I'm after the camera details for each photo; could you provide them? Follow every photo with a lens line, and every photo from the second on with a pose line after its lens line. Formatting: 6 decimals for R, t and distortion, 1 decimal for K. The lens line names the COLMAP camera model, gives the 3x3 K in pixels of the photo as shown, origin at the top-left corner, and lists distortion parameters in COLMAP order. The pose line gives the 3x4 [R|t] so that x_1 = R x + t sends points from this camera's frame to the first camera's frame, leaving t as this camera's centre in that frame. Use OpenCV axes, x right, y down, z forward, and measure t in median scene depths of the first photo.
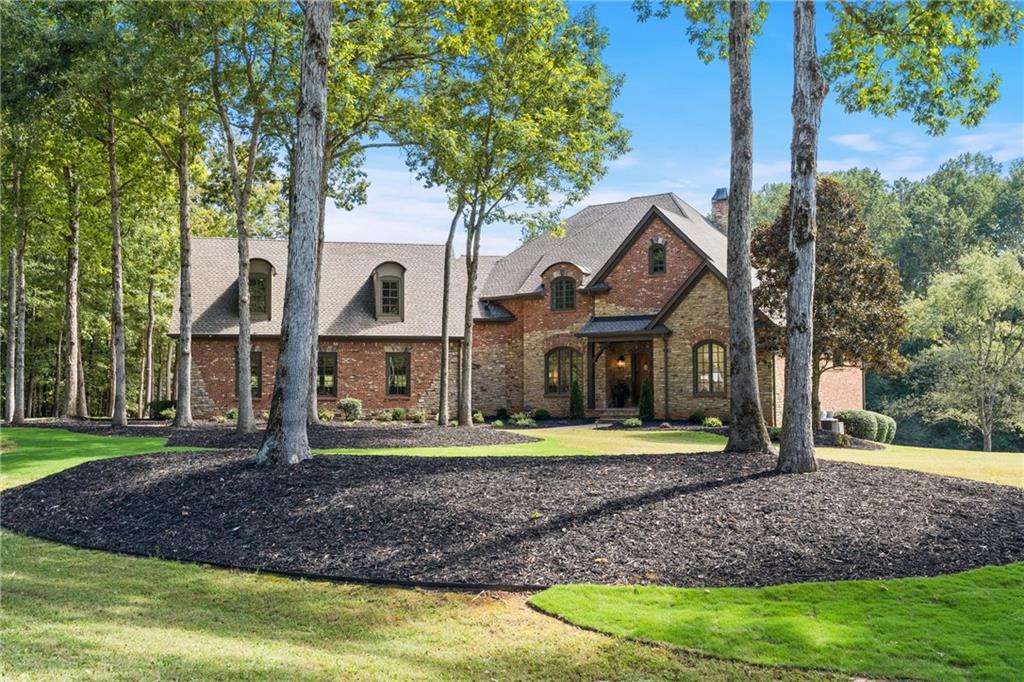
lens RADIAL K [[932.9, 0, 512.0], [0, 932.9, 341.0], [0, 0, 1]] dist [-0.000224, -0.005709]
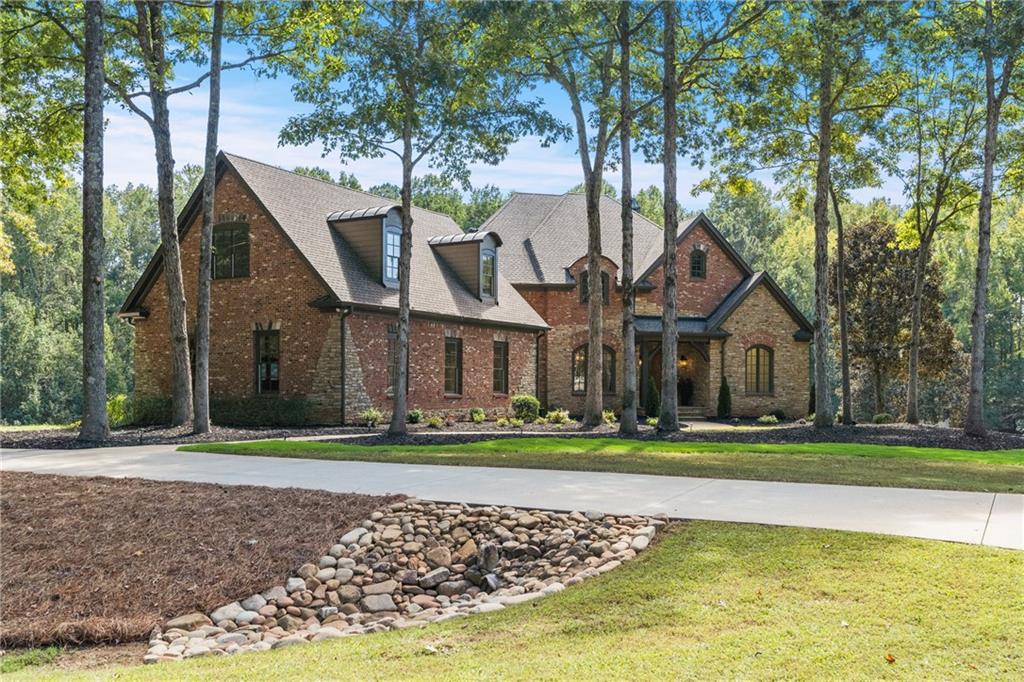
lens RADIAL K [[959.1, 0, 512.6], [0, 959.1, 402.9], [0, 0, 1]] dist [0.000671, 0.000986]
pose [[0.675846, -0.001618, 0.737041, -0.775989], [-0.048249, 0.997755, 0.046433, 0.027372], [-0.735462, -0.066943, 0.674251, 0.411323]]
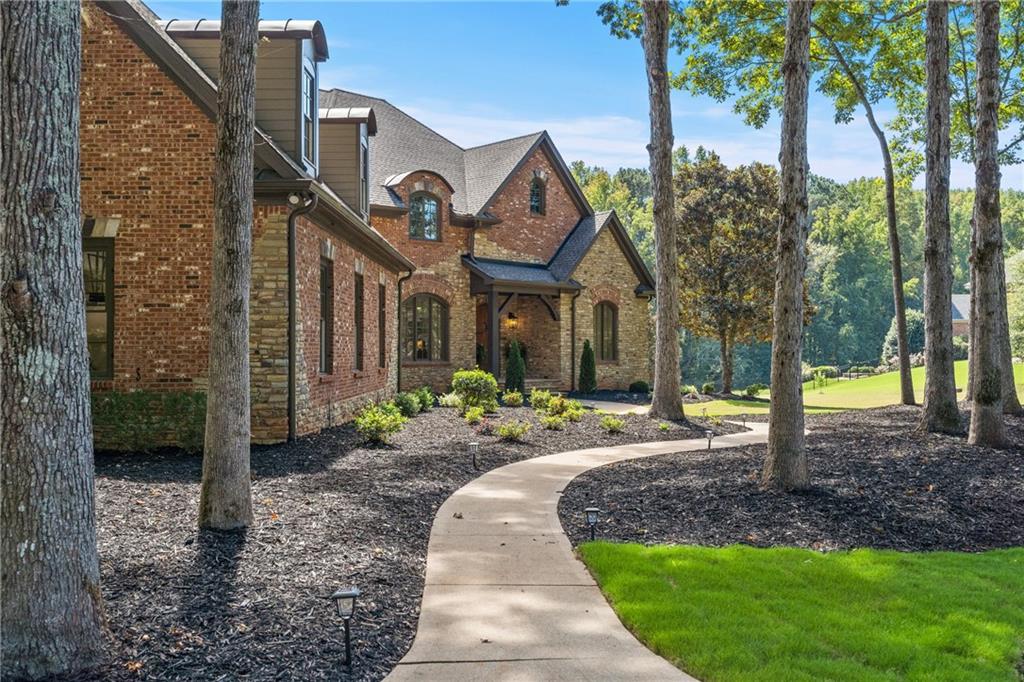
lens RADIAL K [[935.6, 0, 512.0], [0, 935.6, 341.0], [0, 0, 1]] dist [-0.000810, 0.002225]
pose [[0.220699, 0.016723, 0.975199, -0.644206], [-0.054735, 0.998490, -0.004735, 0.043931], [-0.973805, -0.052333, 0.221281, 0.826873]]
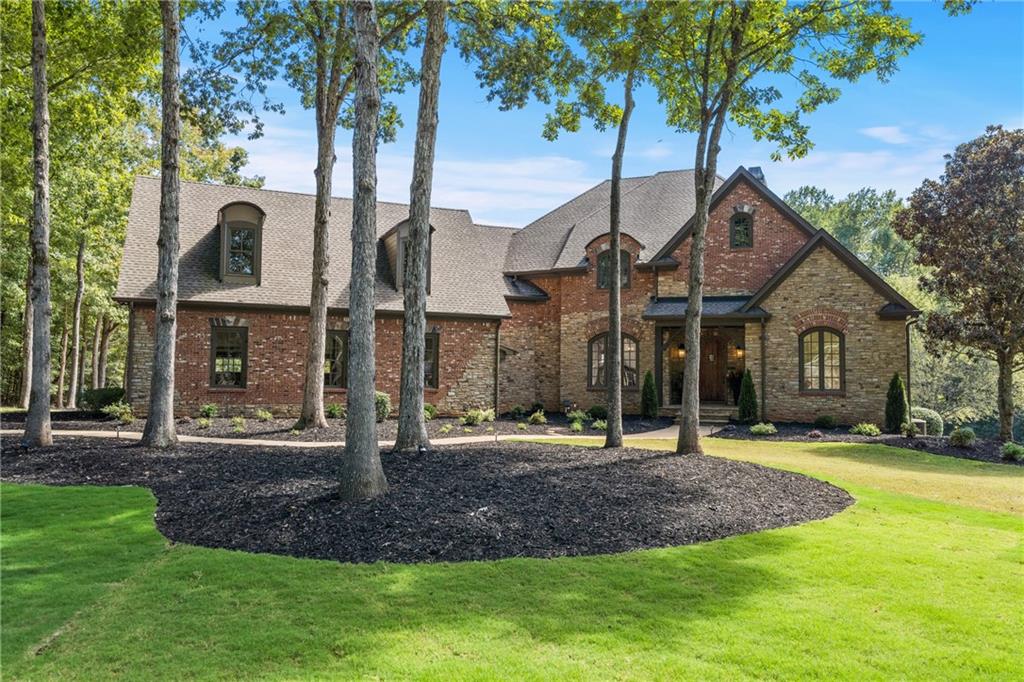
lens RADIAL K [[722.9, 0, 512.0], [0, 722.9, 341.0], [0, 0, 1]] dist [-0.003028, 0.002116]
pose [[0.982330, 0.024427, 0.185554, -0.166876], [-0.025933, 0.999647, 0.005691, 0.014117], [-0.185349, -0.010403, 0.982618, 0.390201]]
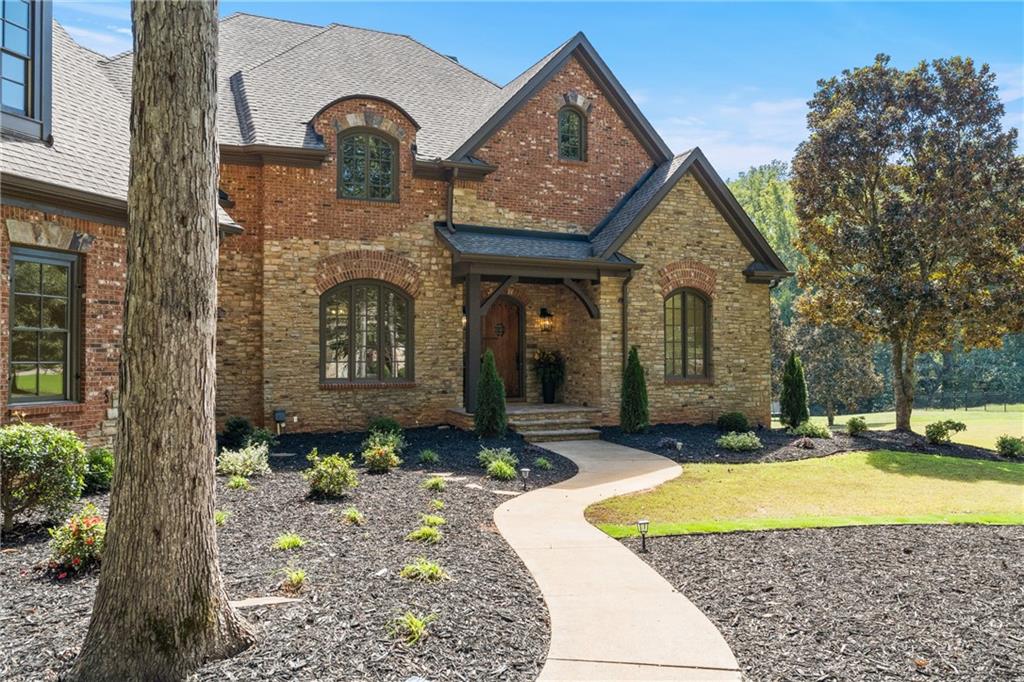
lens RADIAL K [[813.7, 0, 512.0], [0, 813.7, 341.0], [0, 0, 1]] dist [-0.000892, -0.000705]
pose [[0.527345, 0.021883, 0.849370, -0.264369], [-0.047300, 0.998874, 0.003632, 0.033873], [-0.848334, -0.042091, 0.527786, 0.766946]]
